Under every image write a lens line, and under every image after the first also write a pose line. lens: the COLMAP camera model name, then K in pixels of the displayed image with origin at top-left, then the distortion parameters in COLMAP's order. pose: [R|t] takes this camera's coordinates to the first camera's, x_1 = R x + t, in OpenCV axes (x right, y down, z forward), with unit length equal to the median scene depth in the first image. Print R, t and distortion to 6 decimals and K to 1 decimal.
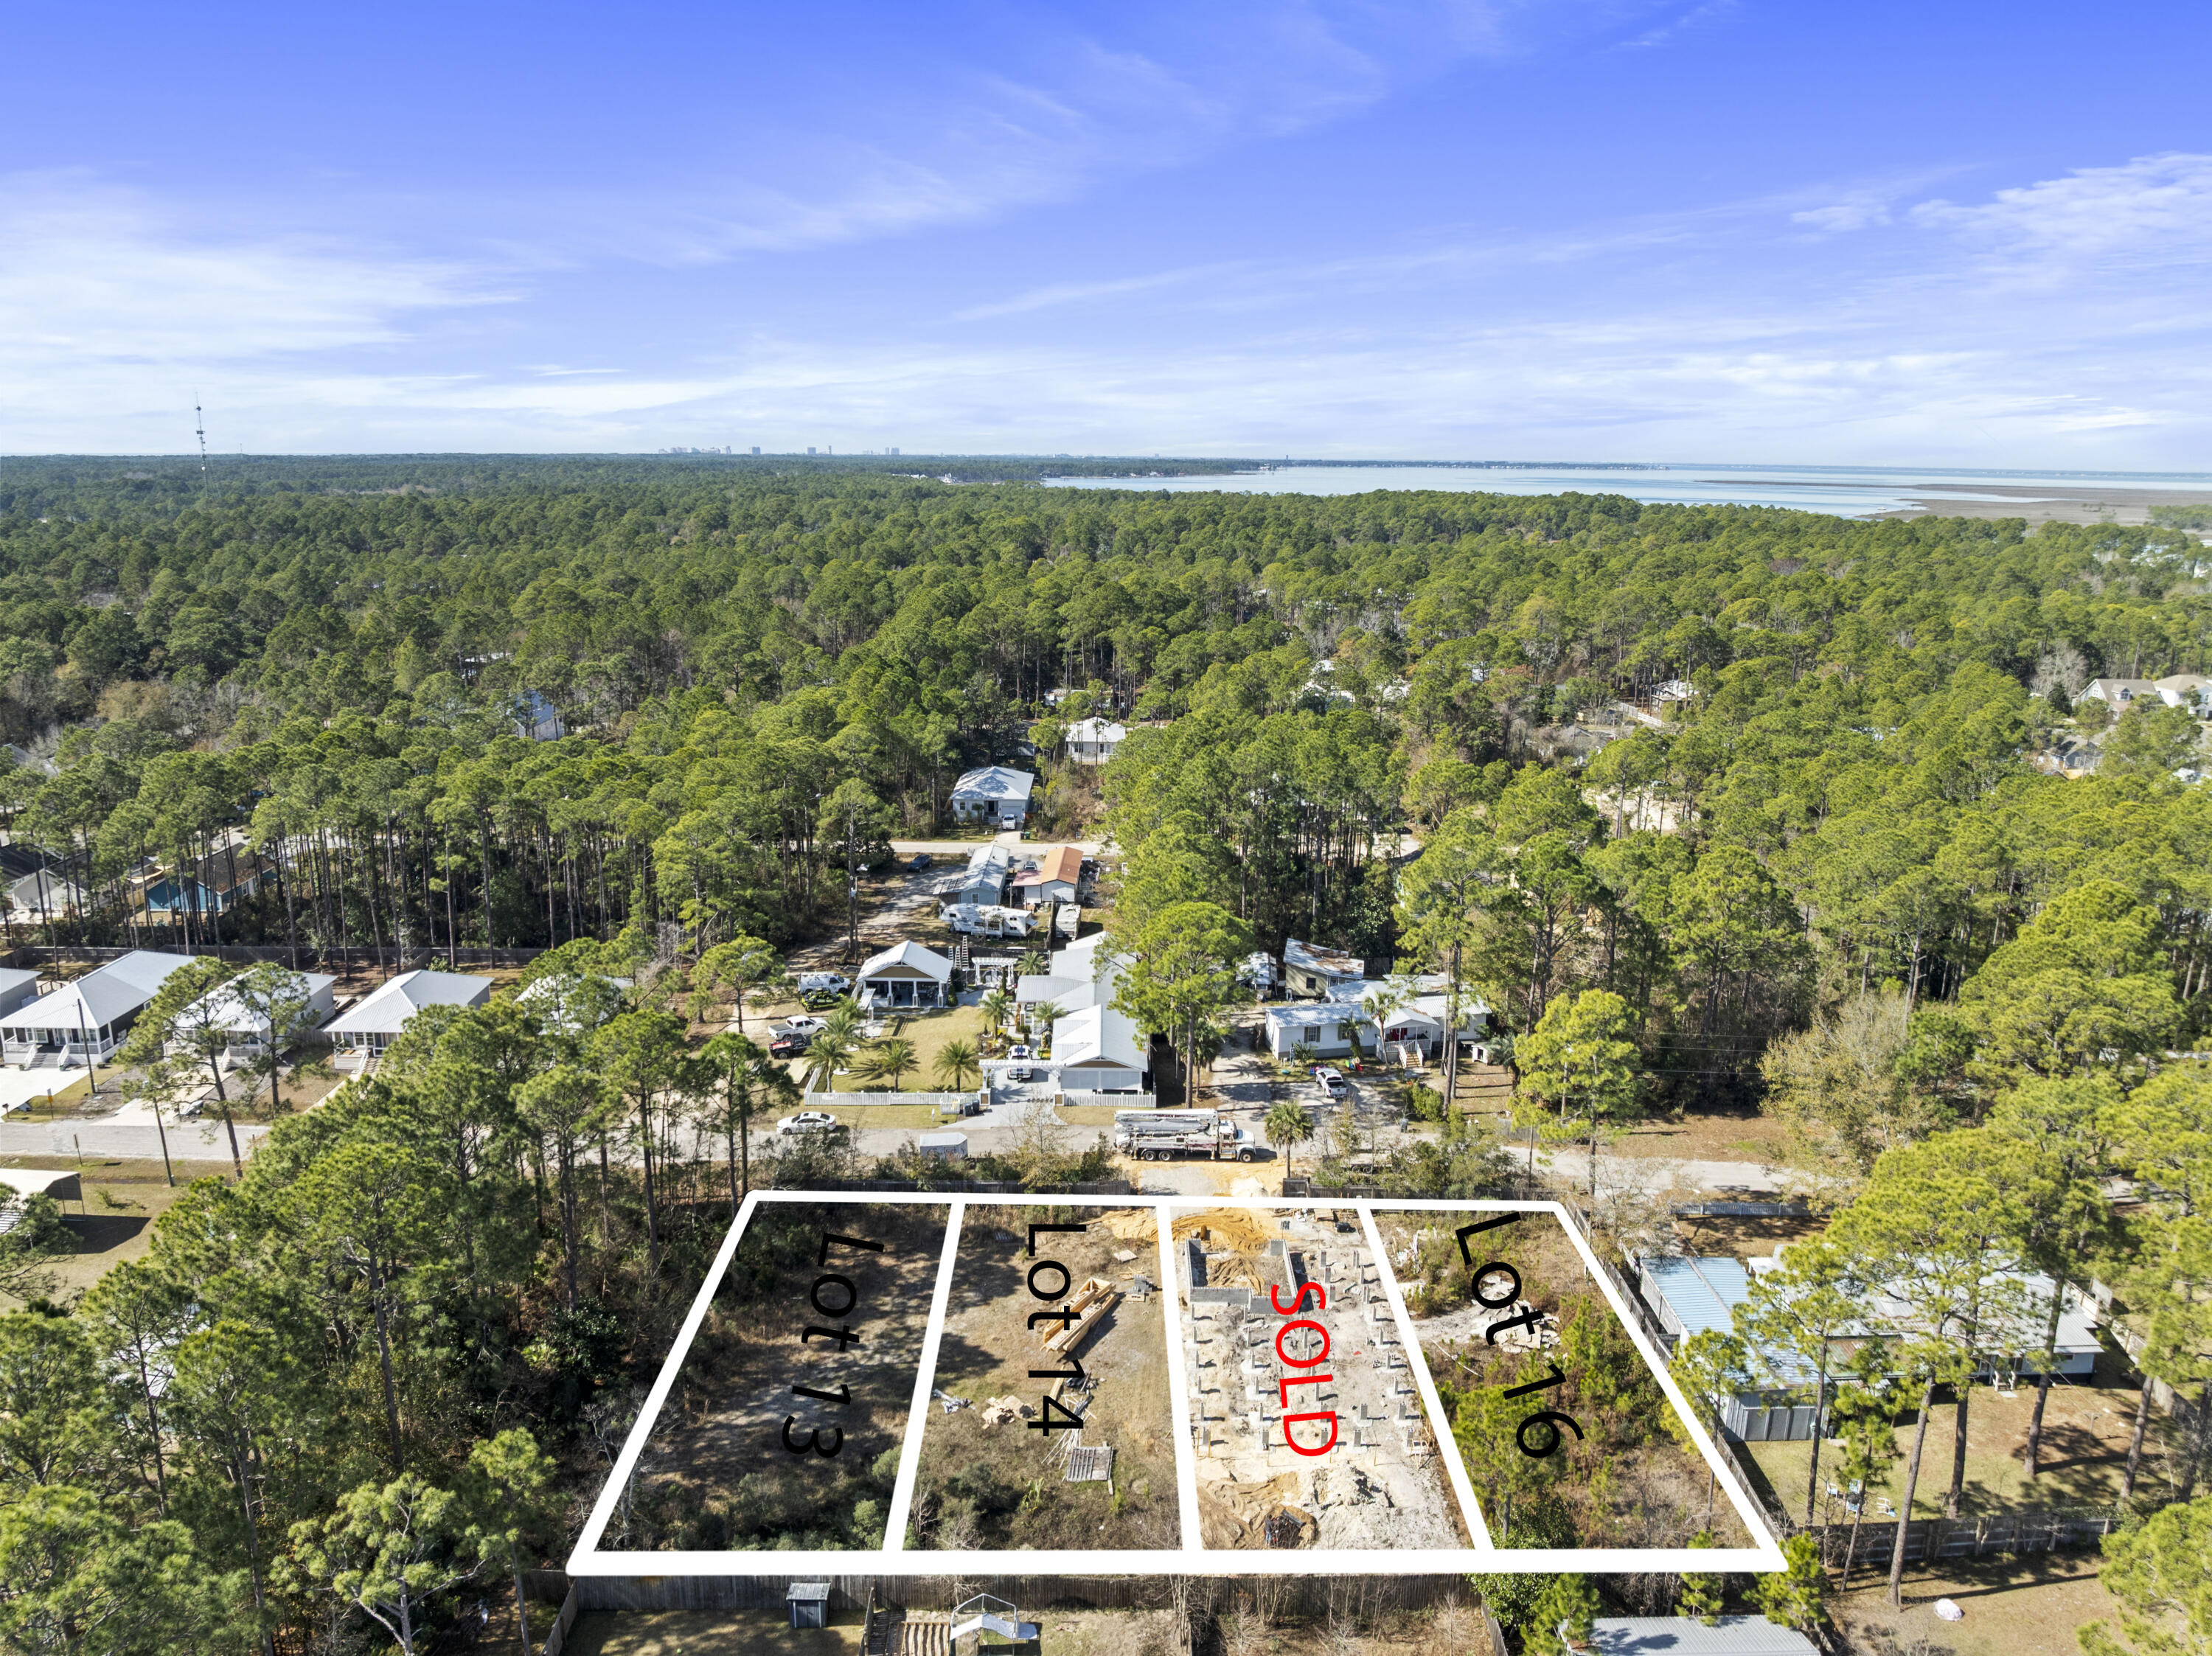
lens RADIAL K [[1567.7, 0, 1102.4], [0, 1567.7, 822.1], [0, 0, 1]] dist [-0.017824, -0.012682]
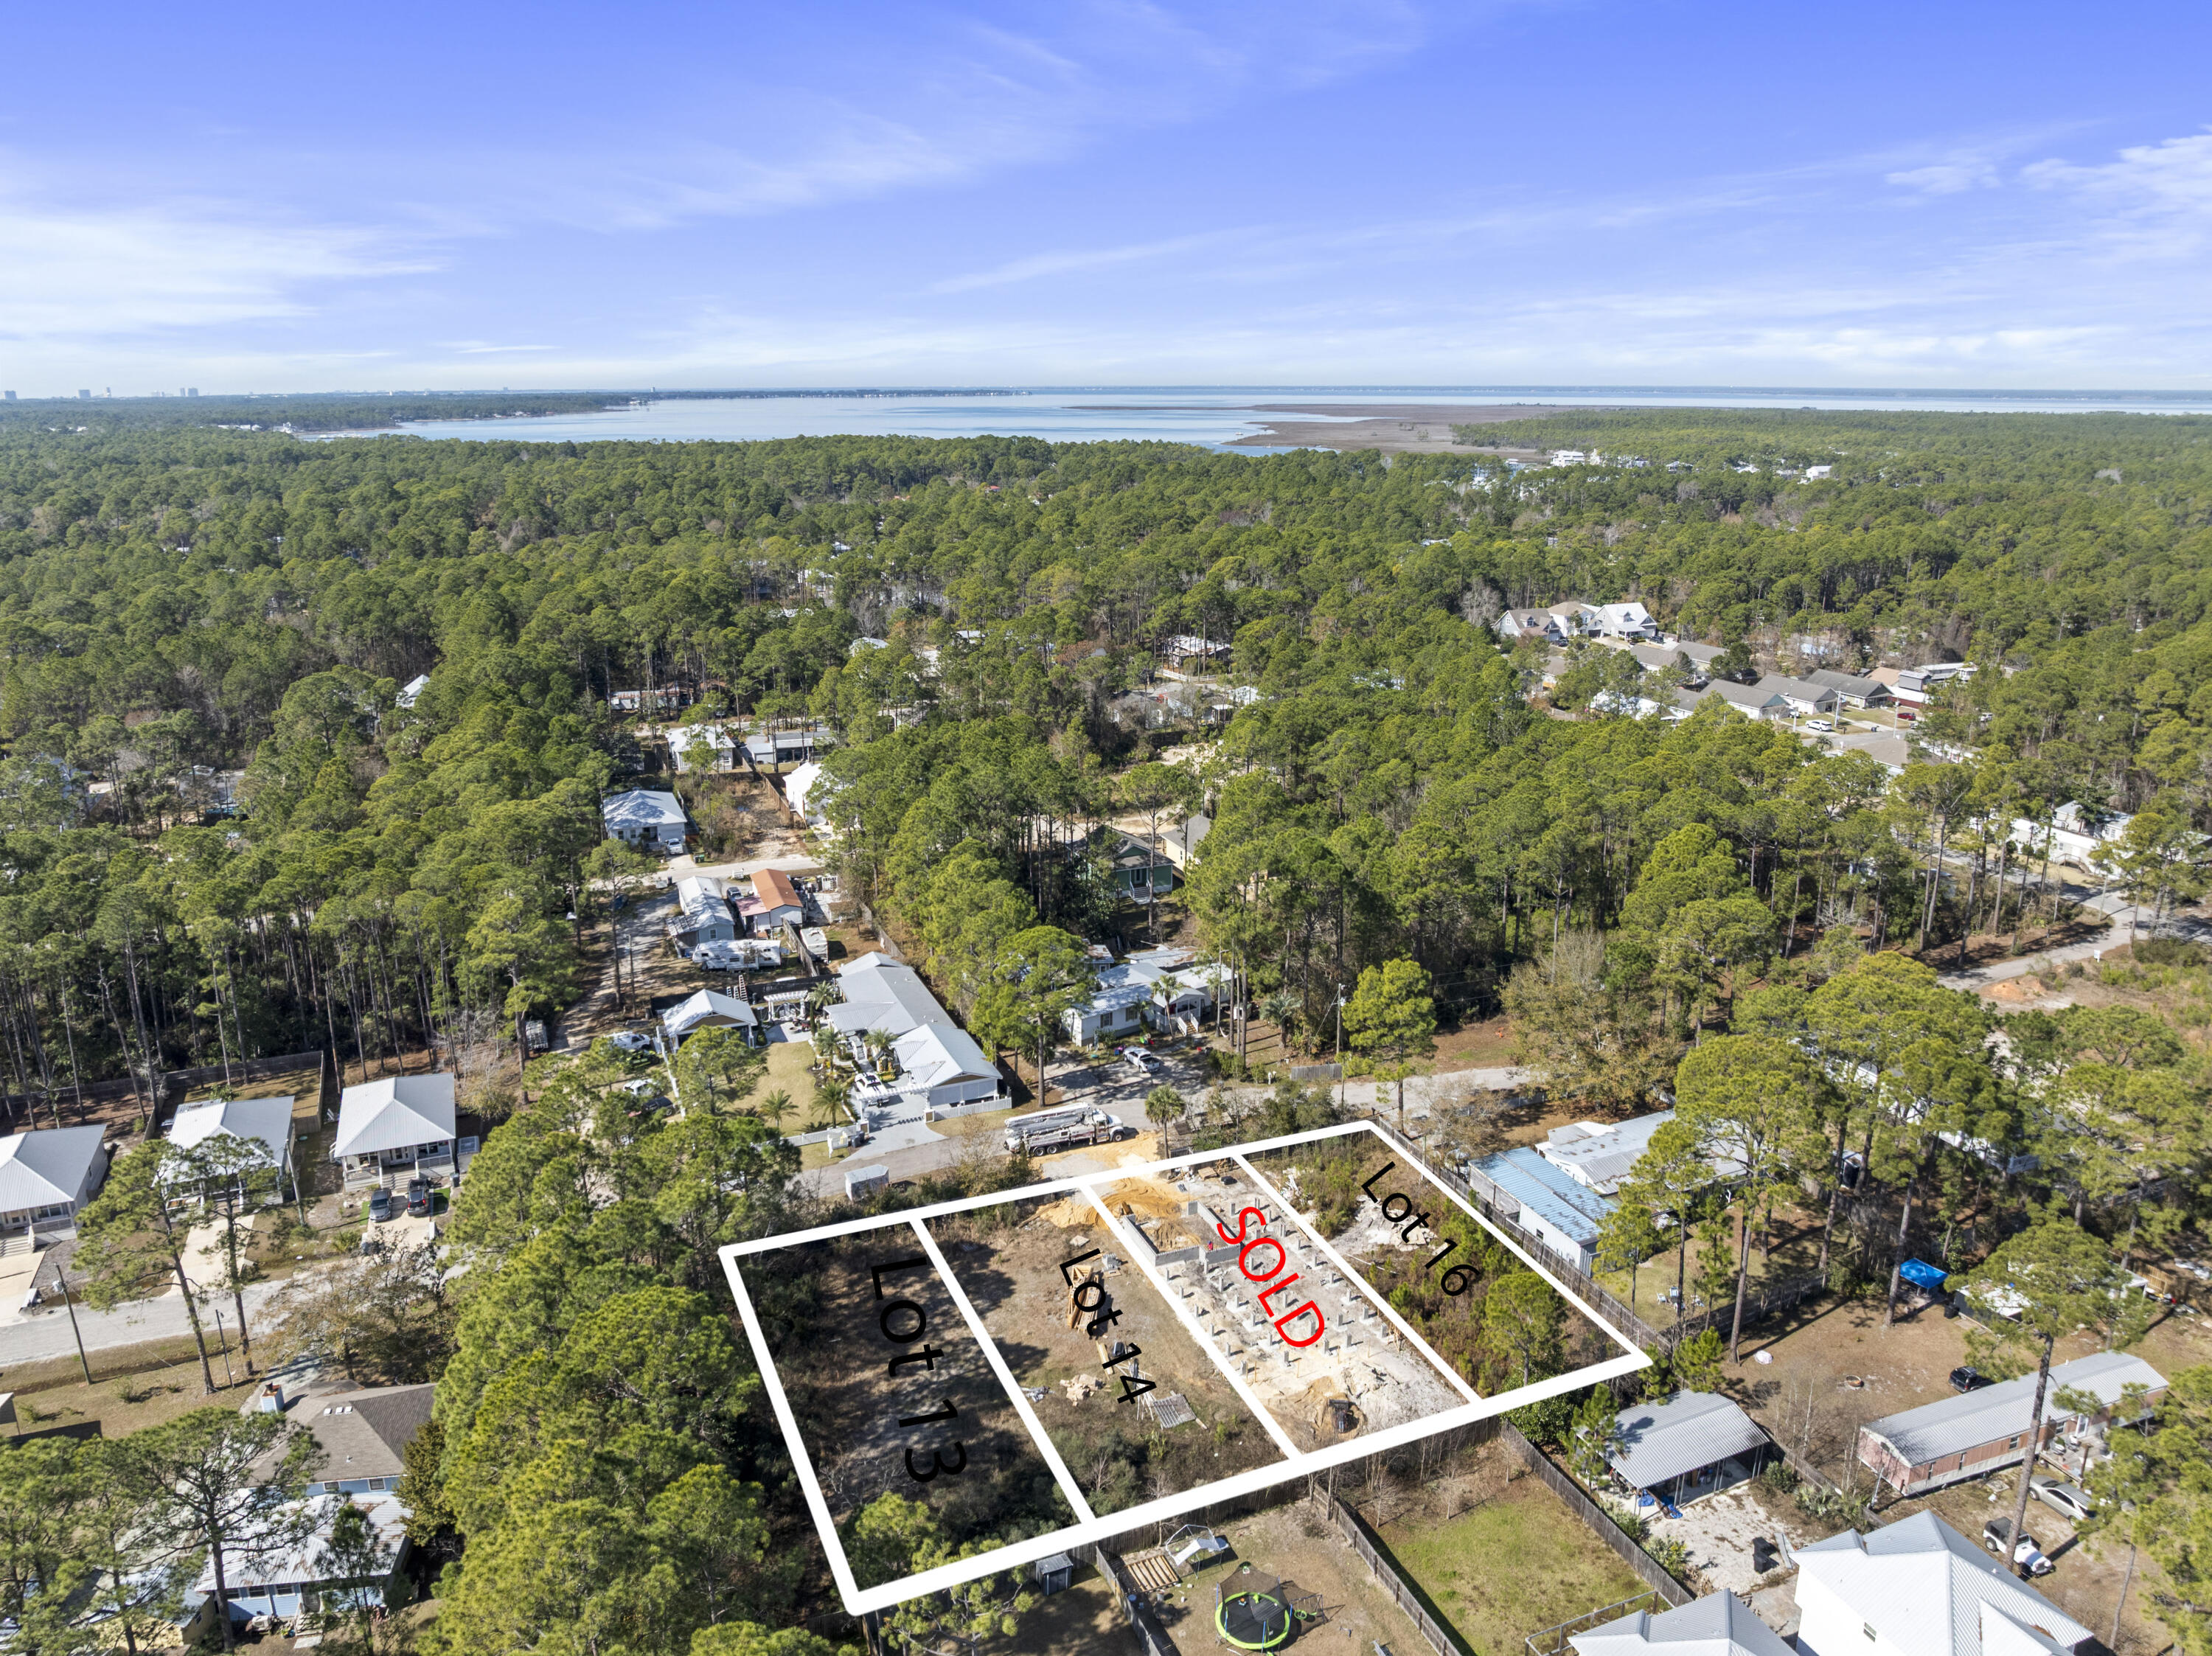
lens RADIAL K [[1567.7, 0, 1107.8], [0, 1567.7, 827.2], [0, 0, 1]] dist [-0.017824, -0.012682]
pose [[0.923871, -0.118426, 0.363920, -0.292307], [0.101038, 0.992656, 0.066526, -0.089831], [-0.369126, -0.024691, 0.929051, -0.081733]]
